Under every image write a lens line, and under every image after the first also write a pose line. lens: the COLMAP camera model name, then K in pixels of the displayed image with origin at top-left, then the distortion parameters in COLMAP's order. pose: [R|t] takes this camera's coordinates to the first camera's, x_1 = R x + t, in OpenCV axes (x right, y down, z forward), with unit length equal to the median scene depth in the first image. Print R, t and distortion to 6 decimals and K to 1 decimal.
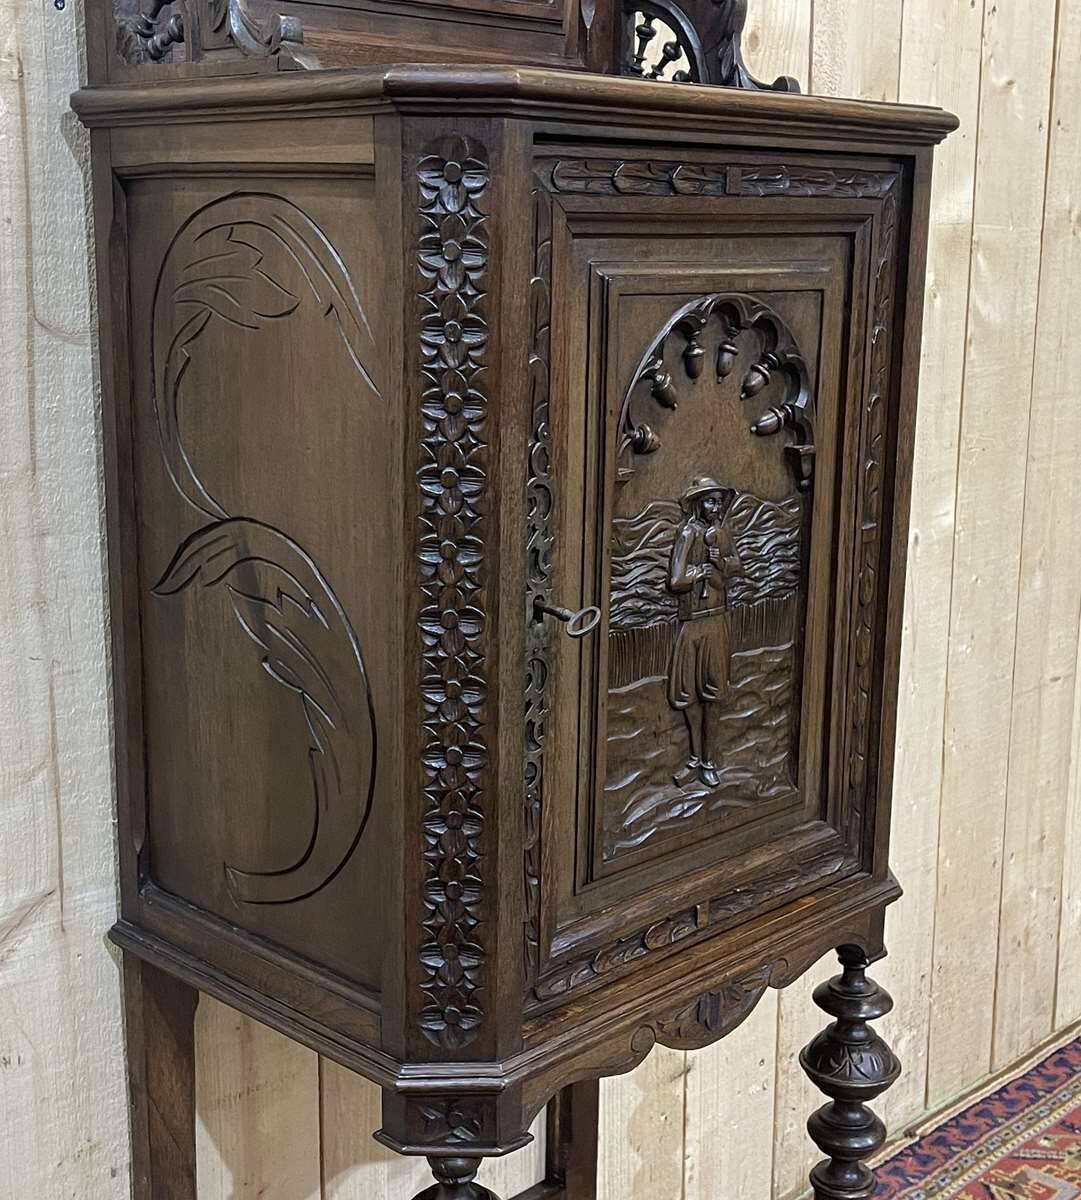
lens RADIAL K [[1733.0, 0, 554.7], [0, 1733.0, 600.8], [0, 0, 1]] dist [0.066944, -0.147936]
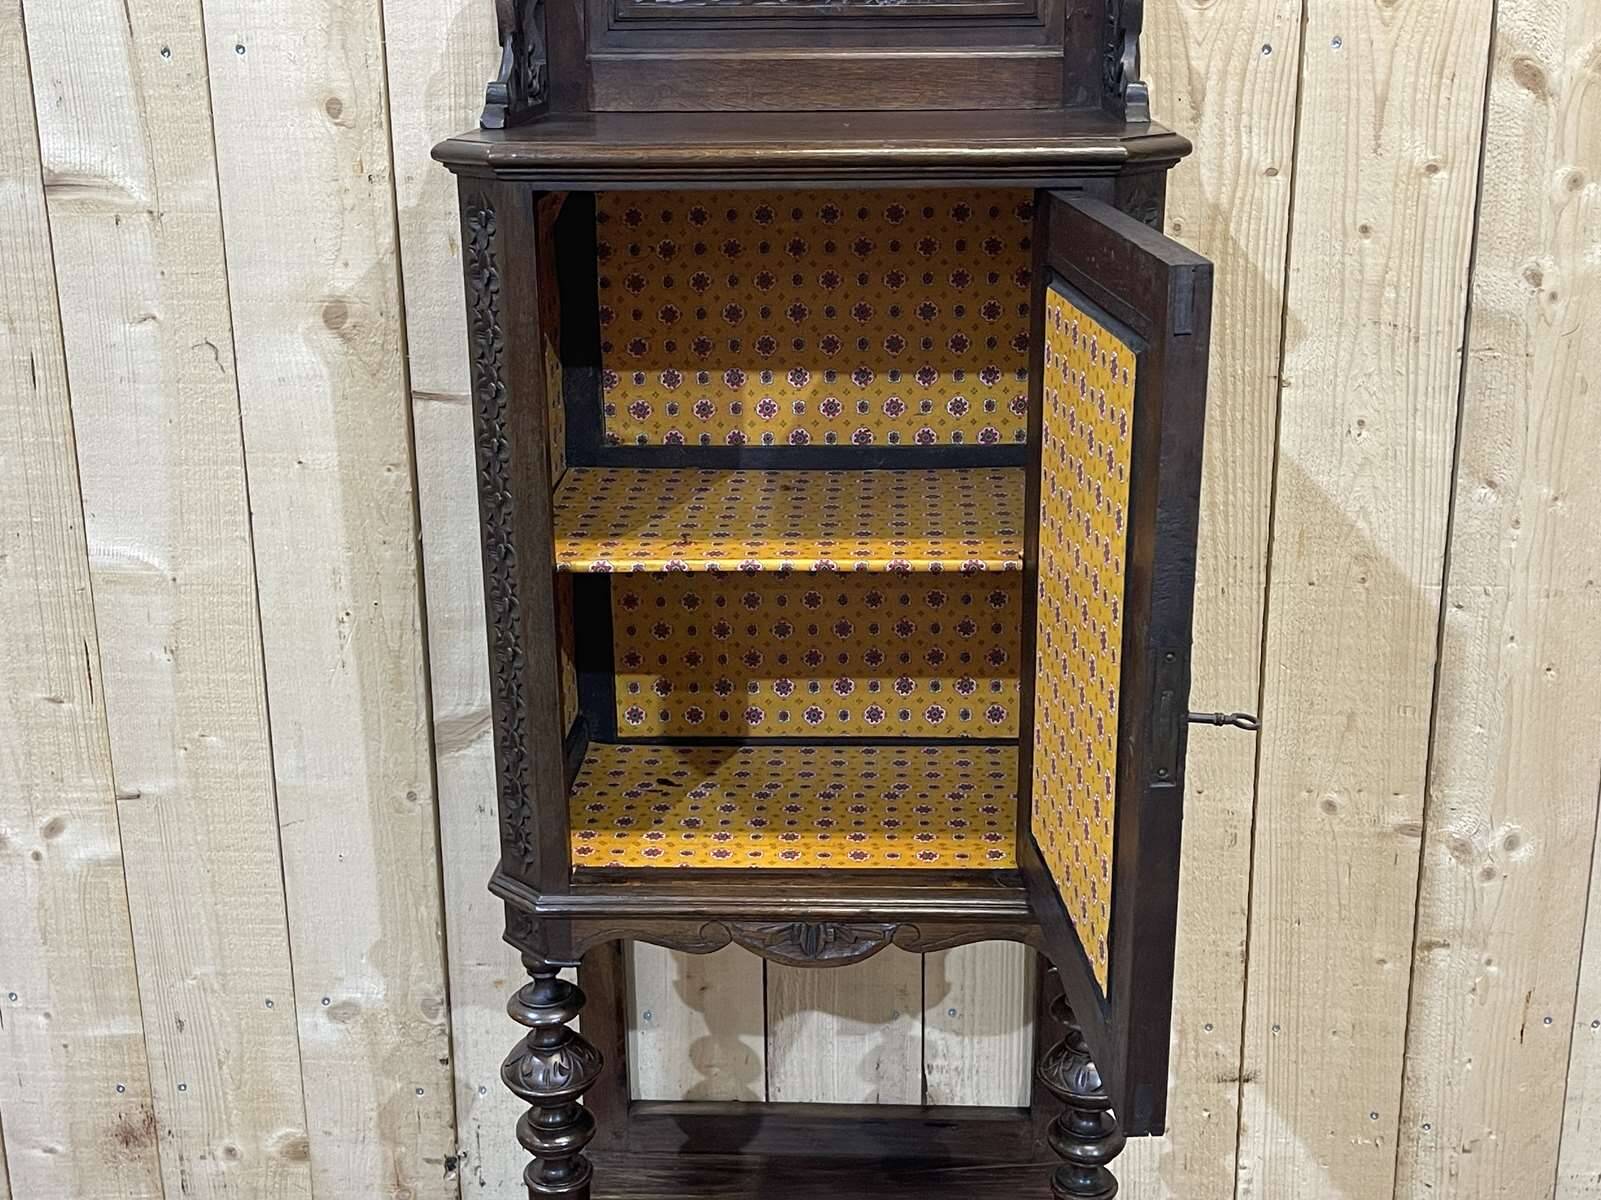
lens RADIAL K [[1968.8, 0, 800.5], [0, 1968.8, 600.0], [0, 0, 1]] dist [0.112461, -0.321936]
pose [[0.659582, 0.203386, -0.723592, 0.903121], [-0.142122, 0.979075, 0.145648, -0.155892], [0.738074, 0.006772, 0.674686, 0.115071]]
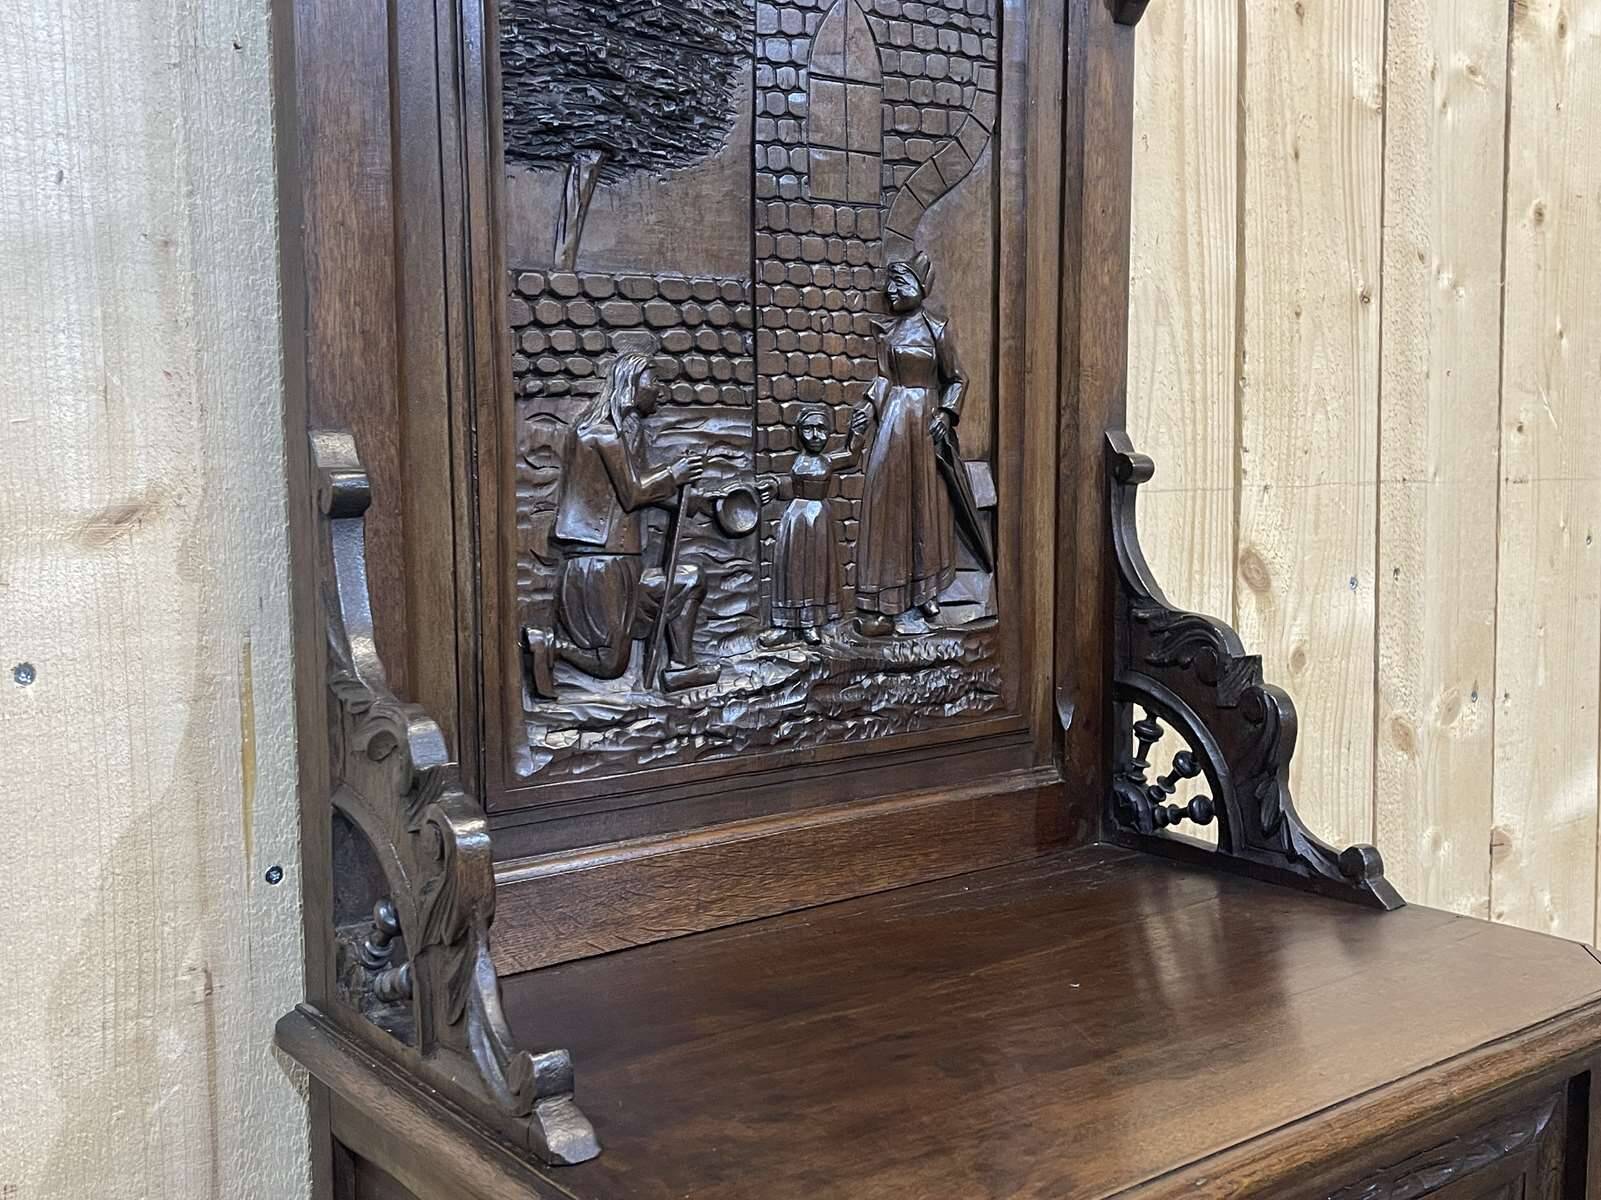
lens RADIAL K [[1696.3, 0, 800.5], [0, 1696.3, 600.0], [0, 0, 1]] dist [0.094027, -0.164556]
pose [[0.988050, -0.008446, -0.153902, 0.021267], [-0.010564, 0.992439, -0.122286, -0.322523], [0.153771, 0.122451, 0.980490, 0.315030]]
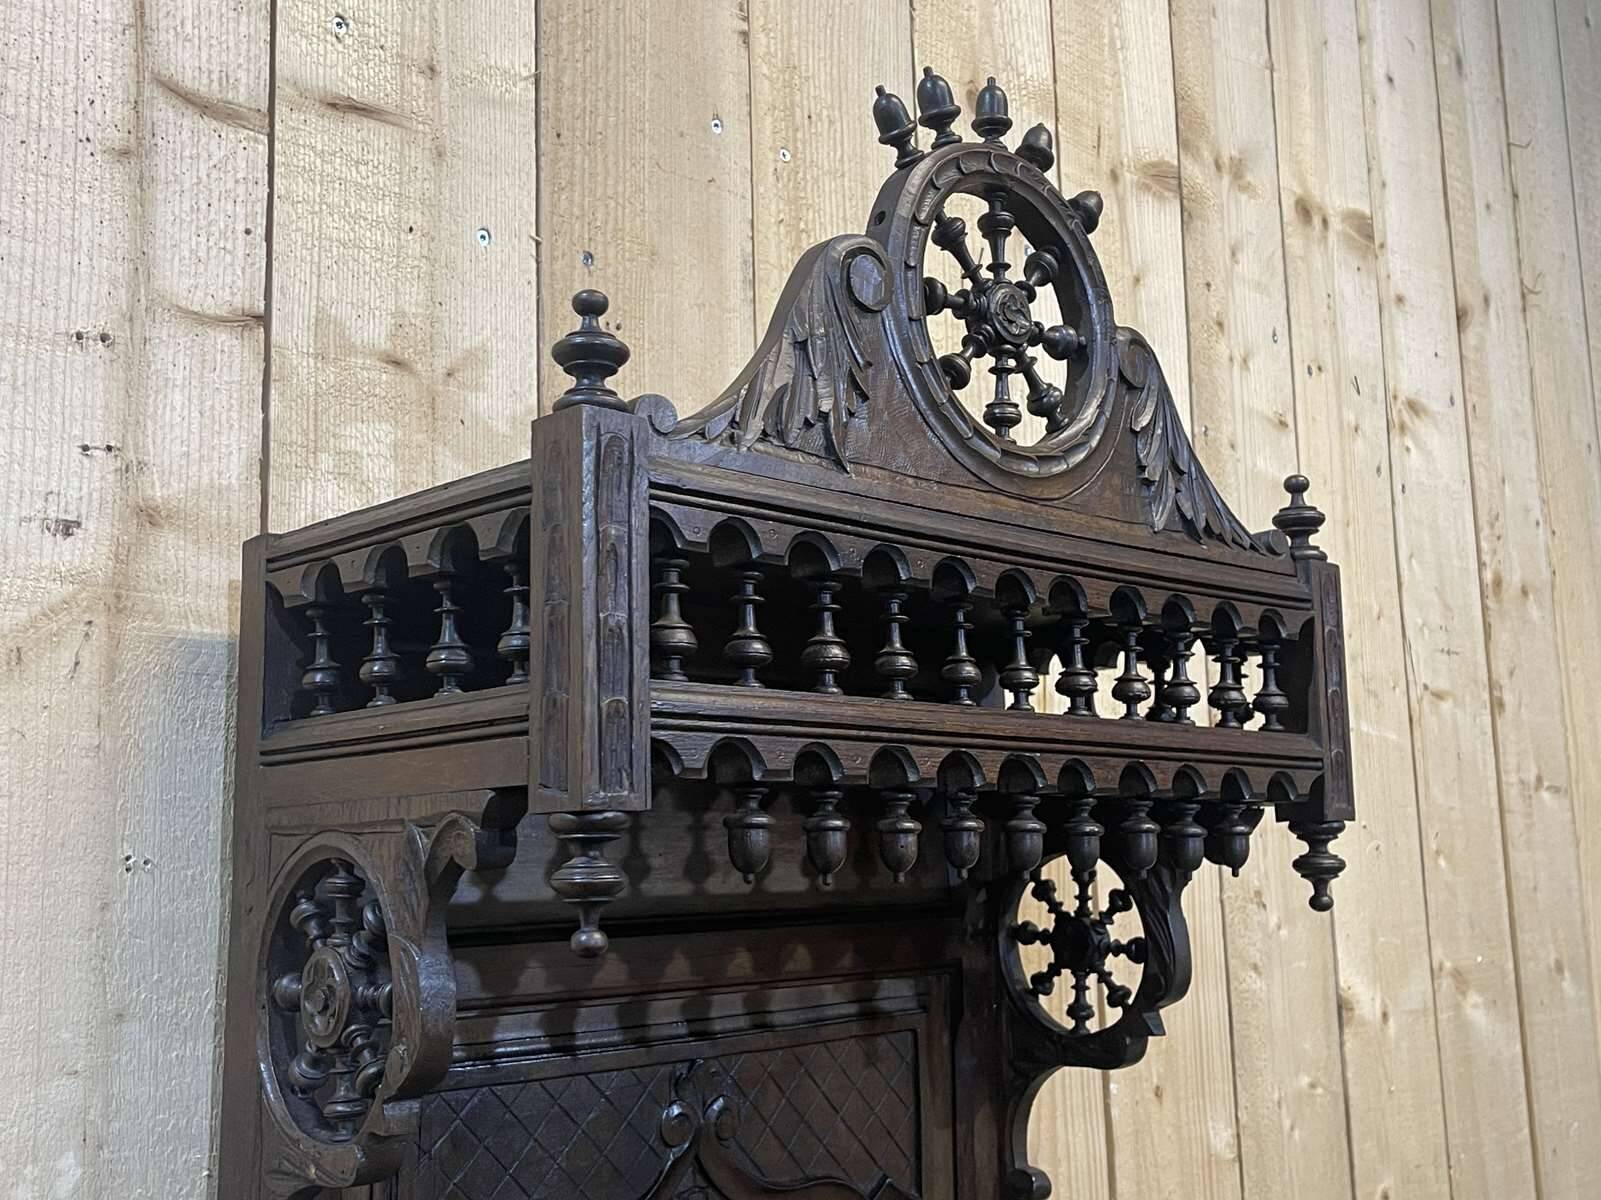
lens RADIAL K [[1730.6, 0, 800.5], [0, 1730.6, 600.0], [0, 0, 1]] dist [0.076497, -0.101590]
pose [[0.998121, -0.045522, -0.041025, -0.002682], [0.027726, 0.932488, -0.360136, -0.650599], [0.054649, 0.358322, 0.931997, 0.183386]]
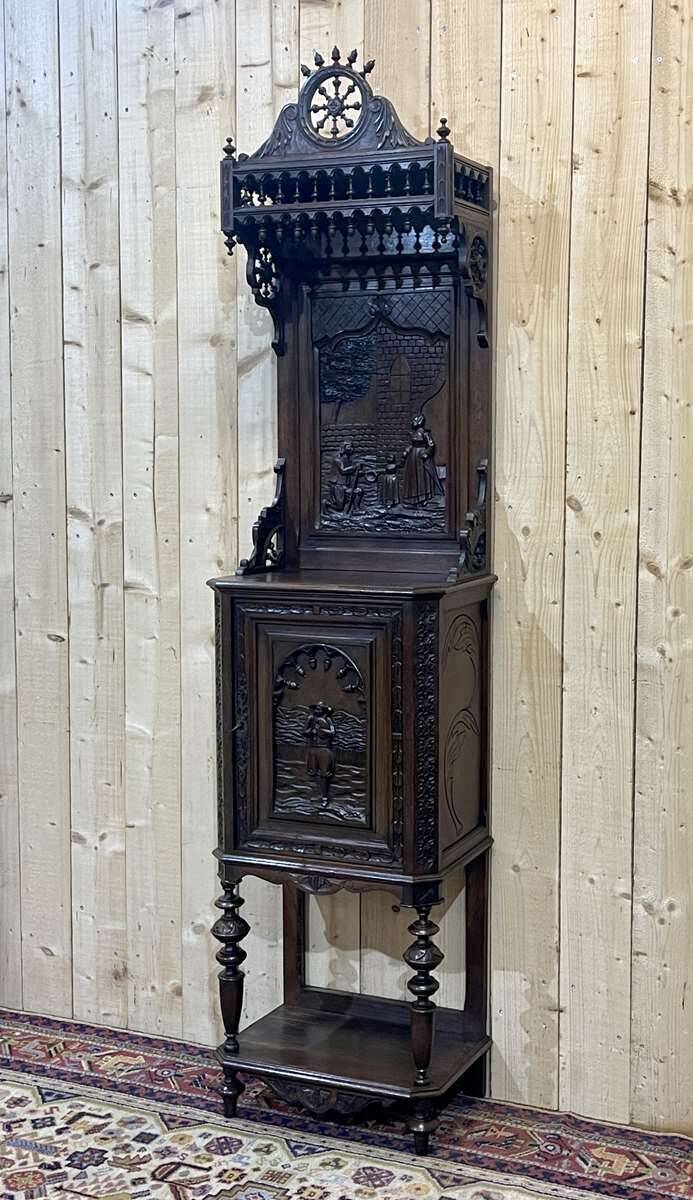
lens RADIAL K [[1493.7, 0, 380.2], [0, 1493.7, 594.1], [0, 0, 1]] dist [0.135554, -0.379871]
pose [[0.343489, 0.076933, -0.936000, 2.289903], [-0.194921, 0.980777, 0.009082, -0.267637], [0.918706, 0.179326, 0.351882, 0.110795]]
